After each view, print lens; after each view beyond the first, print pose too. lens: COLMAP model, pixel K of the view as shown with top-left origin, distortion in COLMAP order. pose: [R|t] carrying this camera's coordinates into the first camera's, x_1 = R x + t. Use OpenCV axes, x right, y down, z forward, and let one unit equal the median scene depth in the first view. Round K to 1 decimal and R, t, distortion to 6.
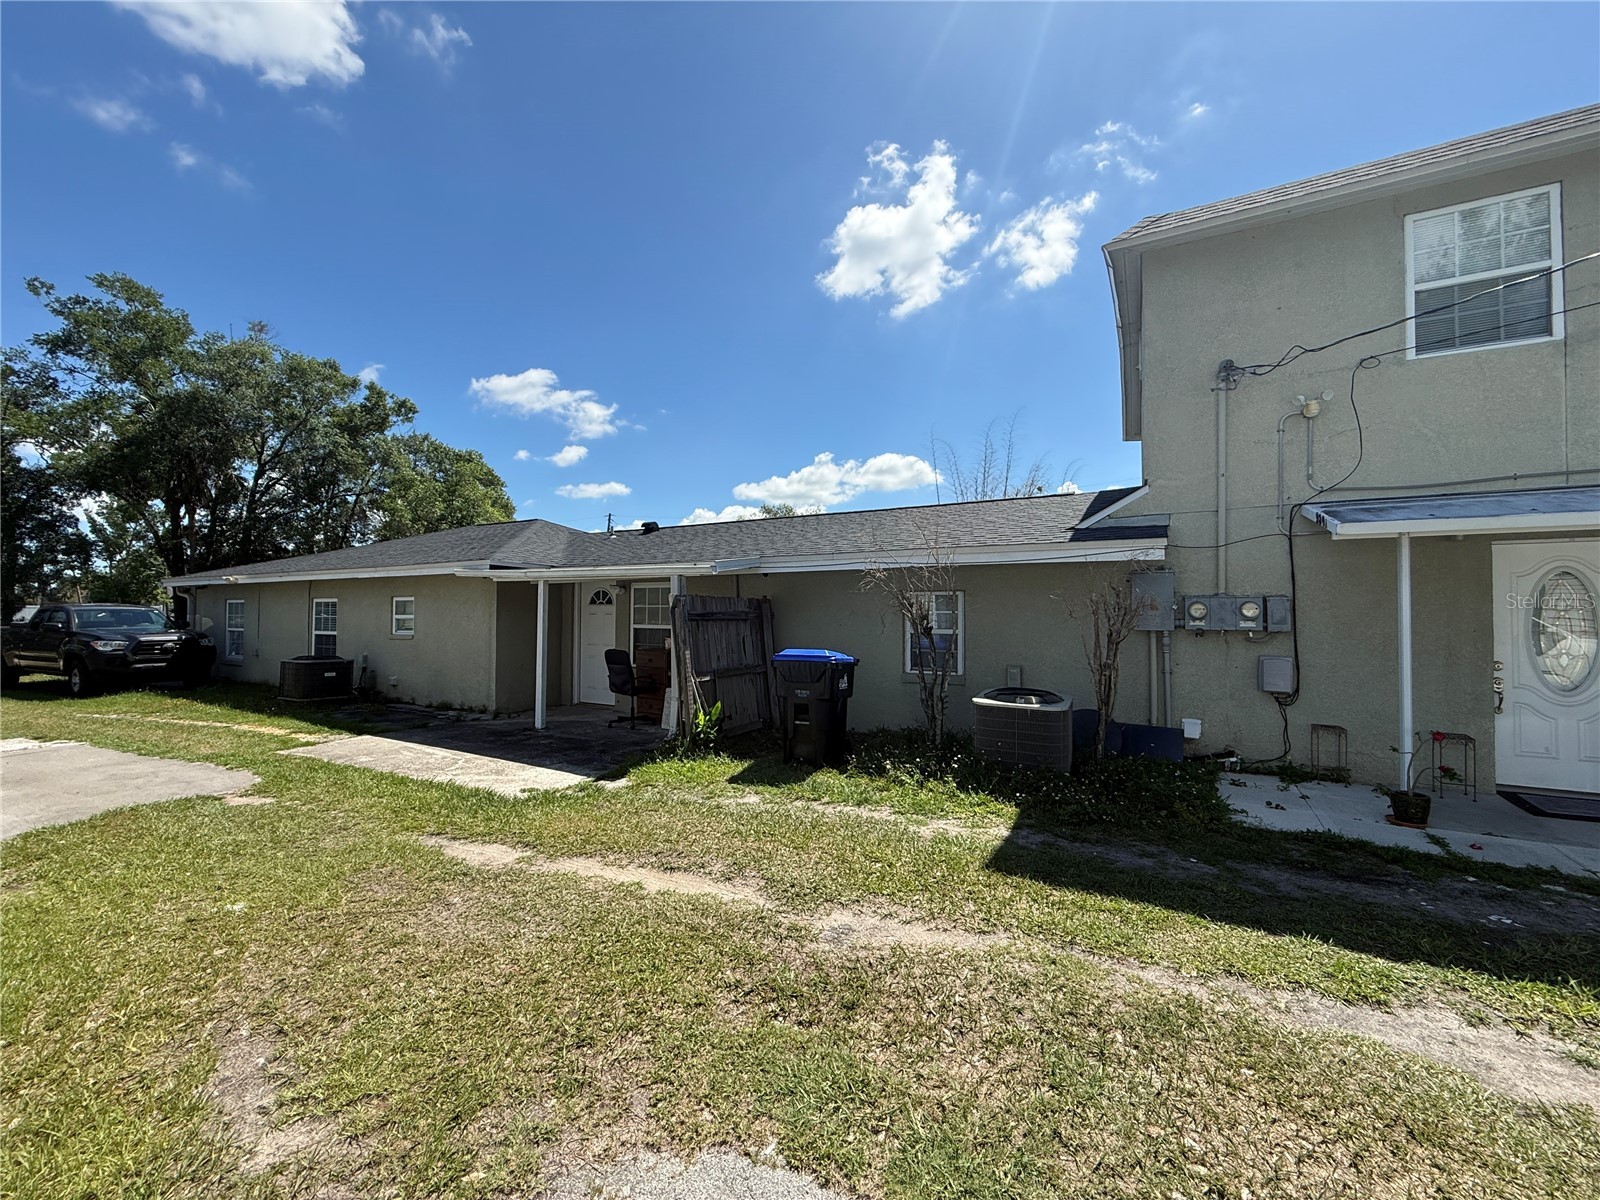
lens RADIAL K [[648.1, 0, 800.0], [0, 648.1, 600.0], [0, 0, 1]] dist [0.000357, 0.000791]
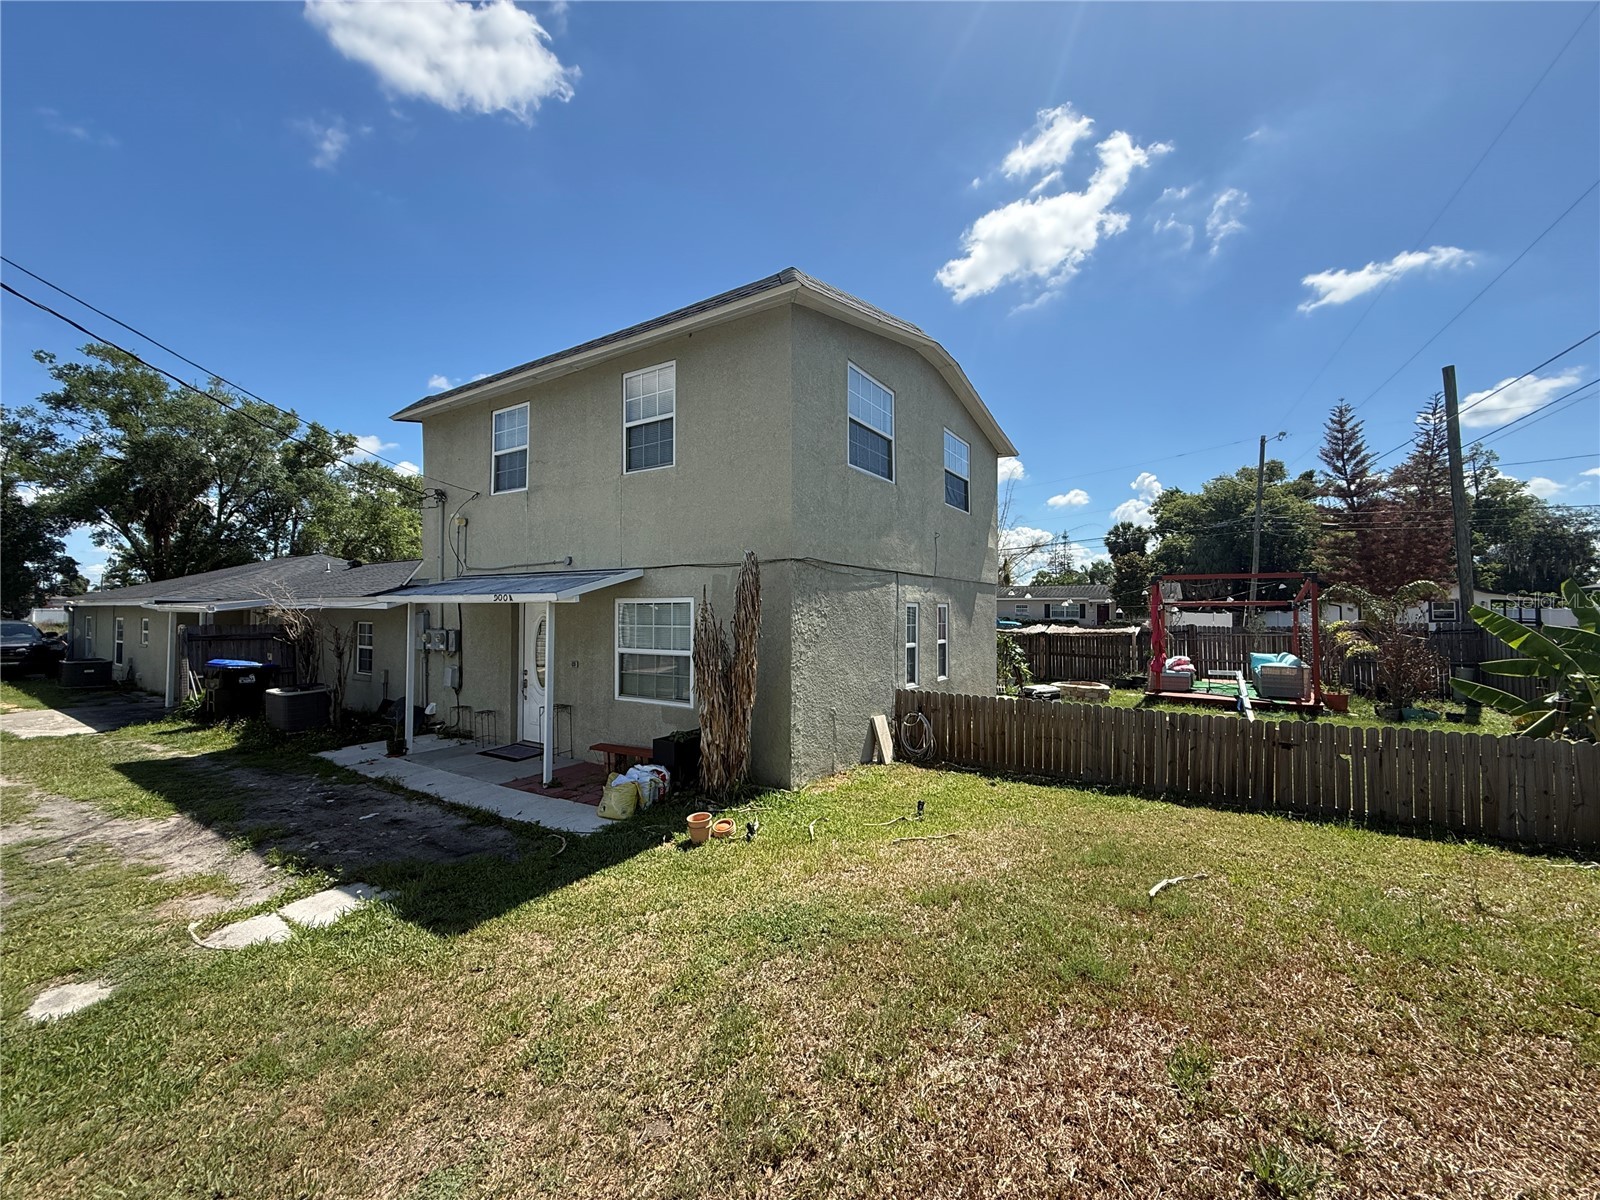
lens RADIAL K [[648.1, 0, 800.0], [0, 648.1, 600.0], [0, 0, 1]] dist [0.000357, 0.000791]
pose [[0.997062, -0.001009, -0.076591, 0.361665], [0.001218, 0.999996, 0.002688, -0.018002], [0.076588, -0.002773, 0.997059, -0.127090]]
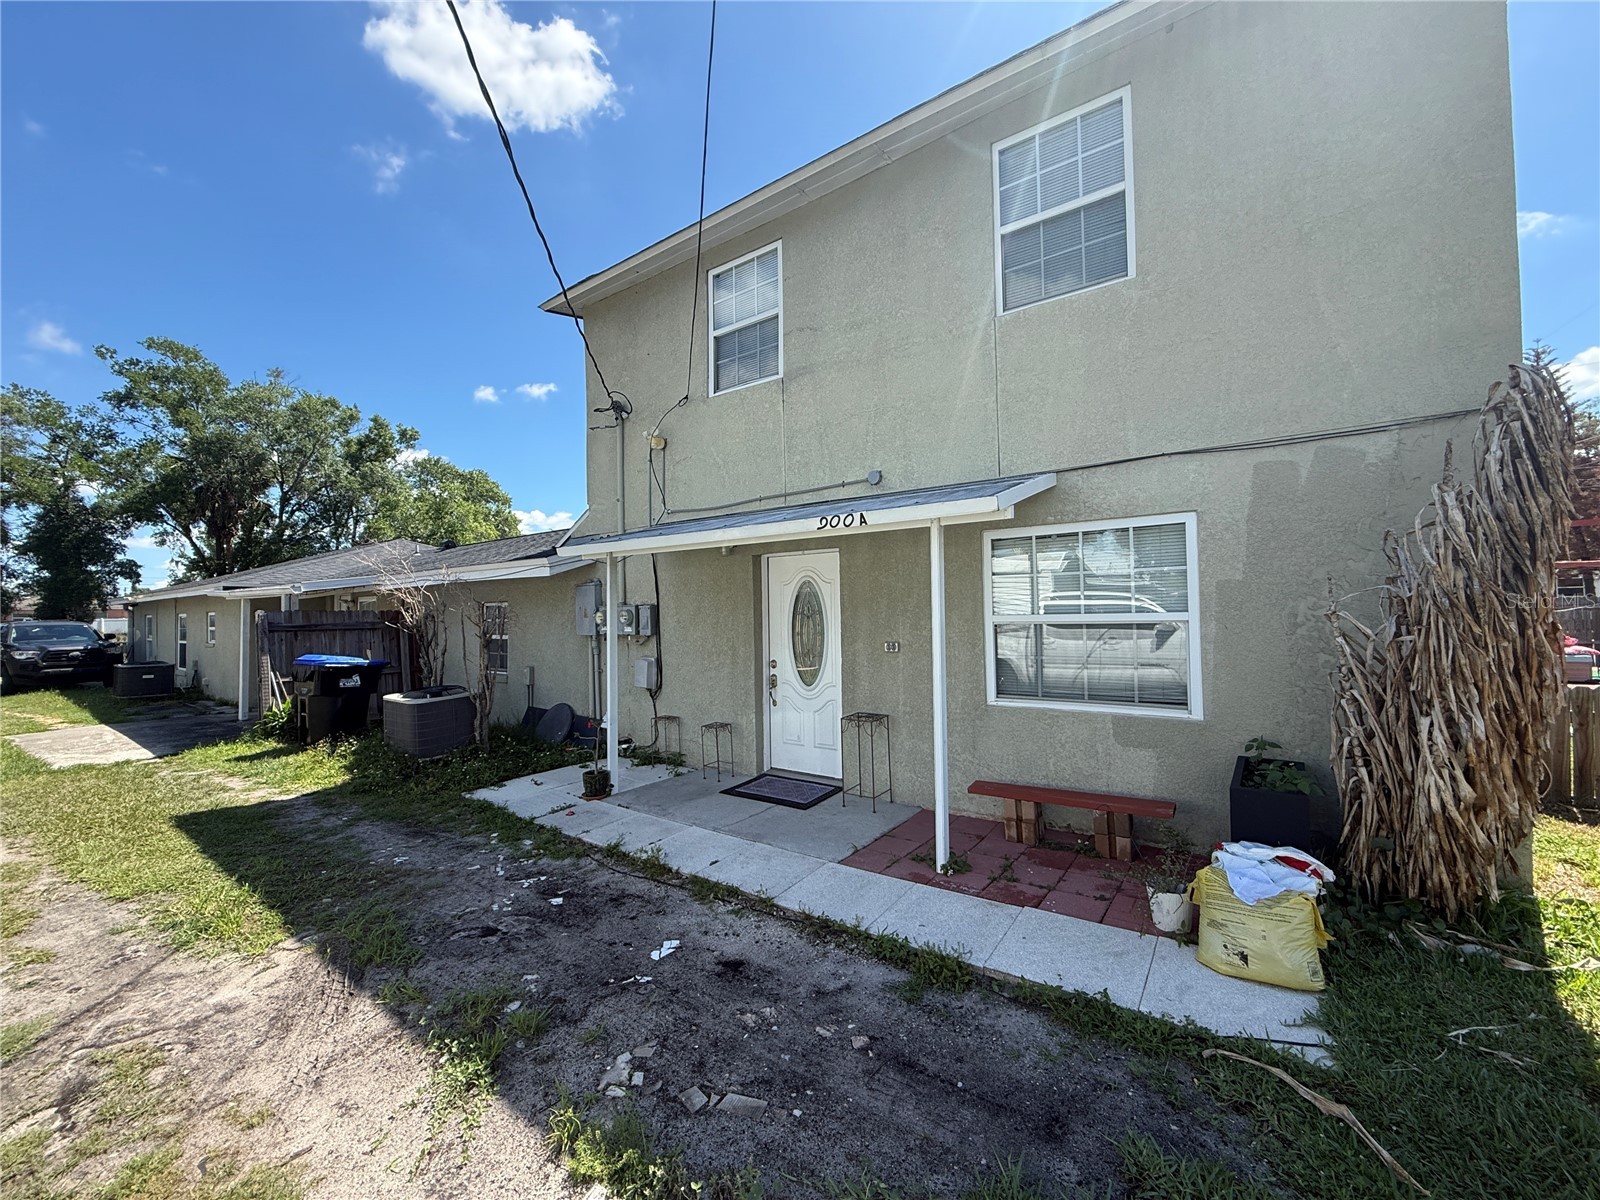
lens RADIAL K [[648.1, 0, 800.0], [0, 648.1, 600.0], [0, 0, 1]] dist [0.000357, 0.000791]
pose [[0.991797, -0.021380, -0.126021, 0.235533], [0.021702, 0.999764, 0.001187, -0.001964], [0.125966, -0.003912, 0.992027, -0.022644]]
